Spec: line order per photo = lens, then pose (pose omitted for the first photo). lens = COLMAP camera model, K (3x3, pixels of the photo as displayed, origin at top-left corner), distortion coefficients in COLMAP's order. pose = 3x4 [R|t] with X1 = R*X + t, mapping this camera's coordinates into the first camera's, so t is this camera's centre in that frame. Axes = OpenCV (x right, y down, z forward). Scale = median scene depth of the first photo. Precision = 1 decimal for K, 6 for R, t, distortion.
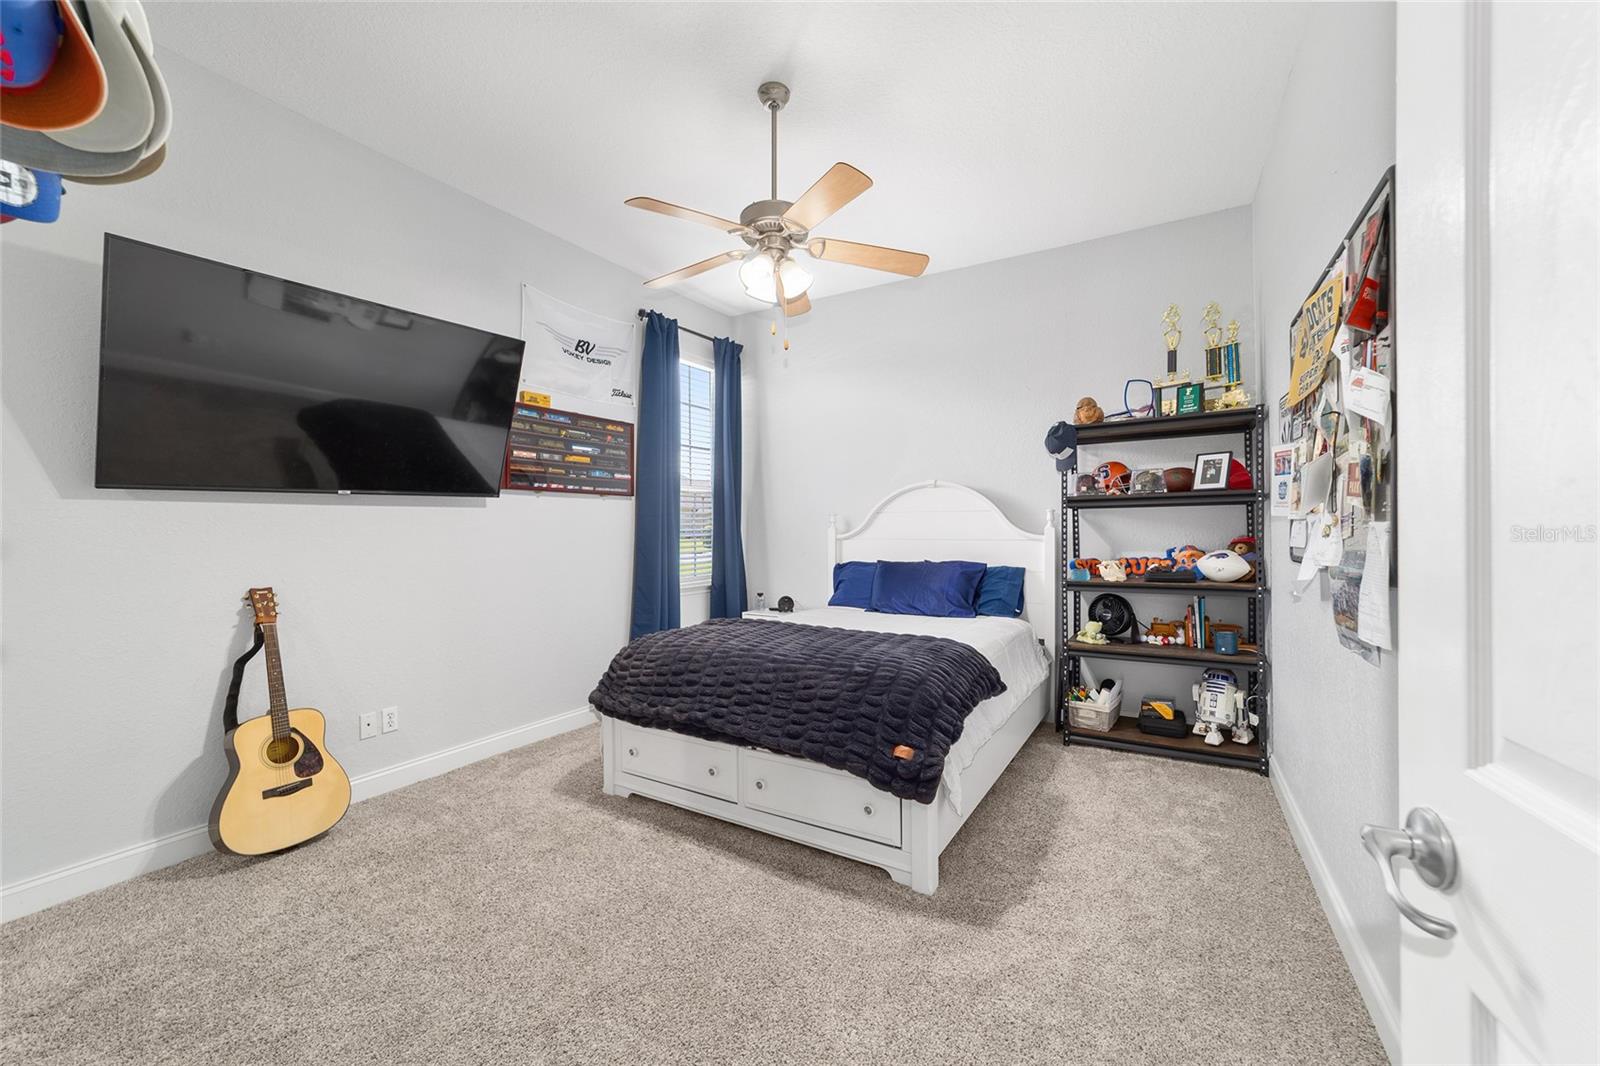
lens RADIAL K [[616.0, 0, 800.4], [0, 616.0, 532.2], [0, 0, 1]] dist [-0.016068, 0.007514]
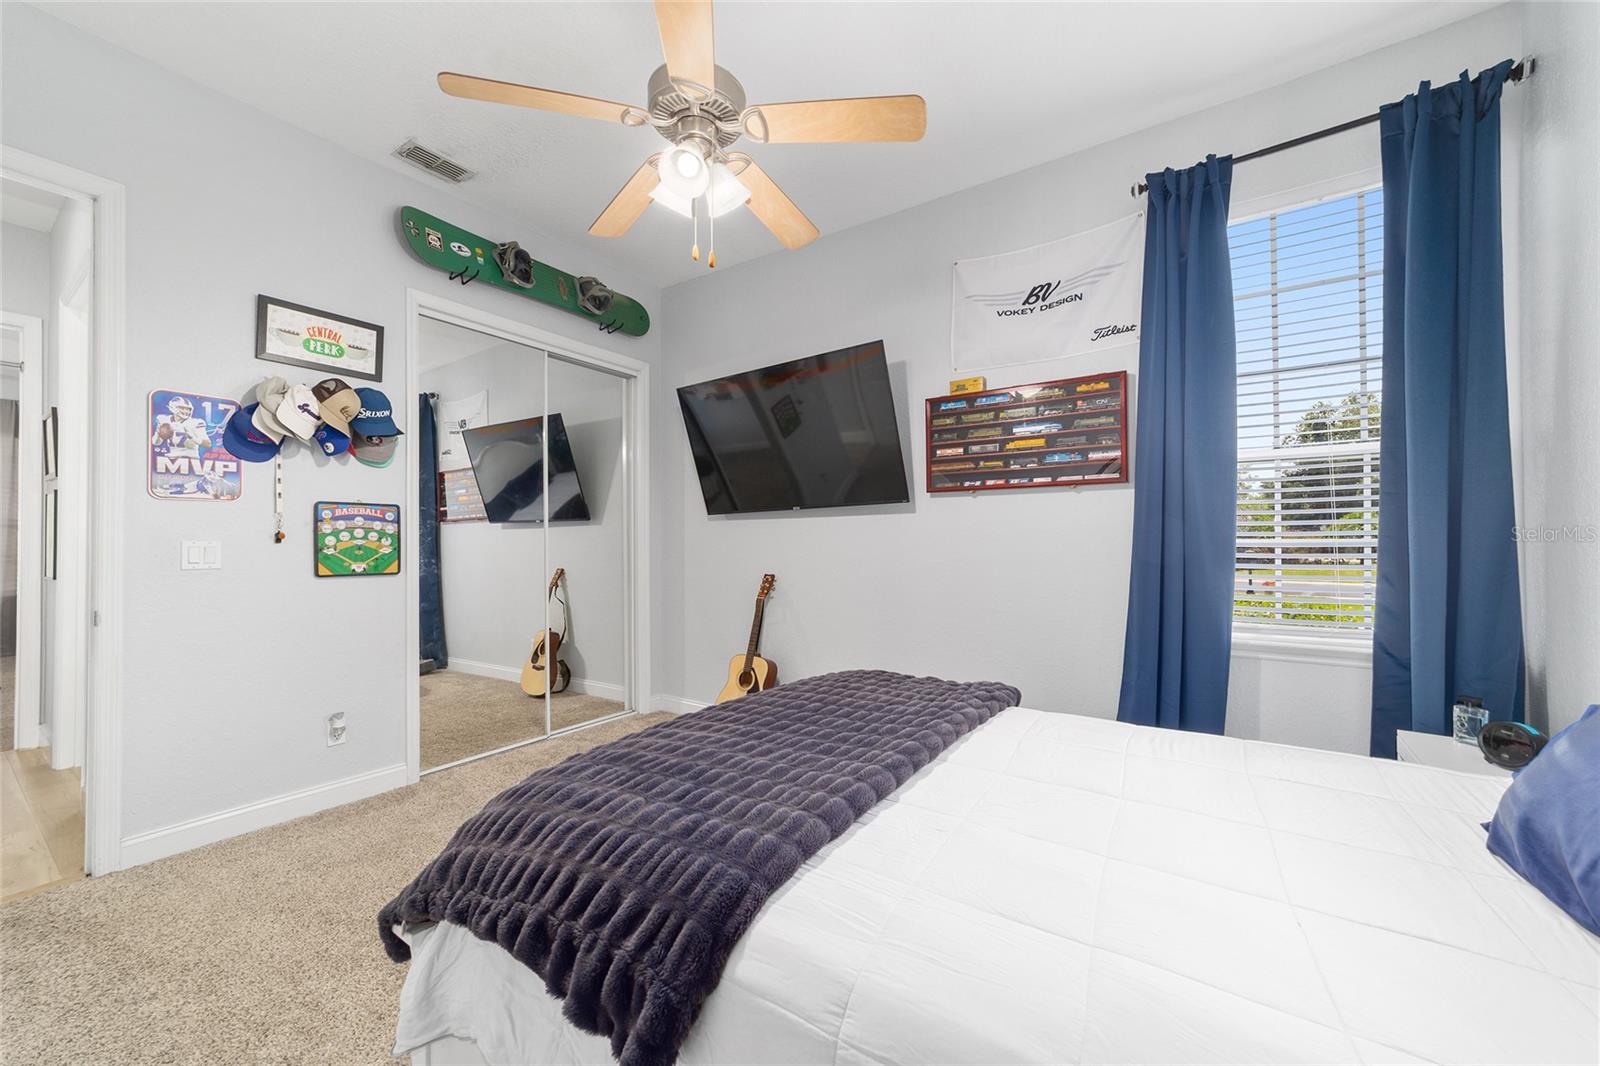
lens RADIAL K [[616.0, 0, 799.5], [0, 616.0, 540.0], [0, 0, 1]] dist [-0.016068, 0.007514]
pose [[-0.035075, 0.006352, -0.999364, 0.412056], [0.007164, 0.999956, 0.006105, -0.004596], [0.999359, -0.006945, -0.035119, 0.724653]]
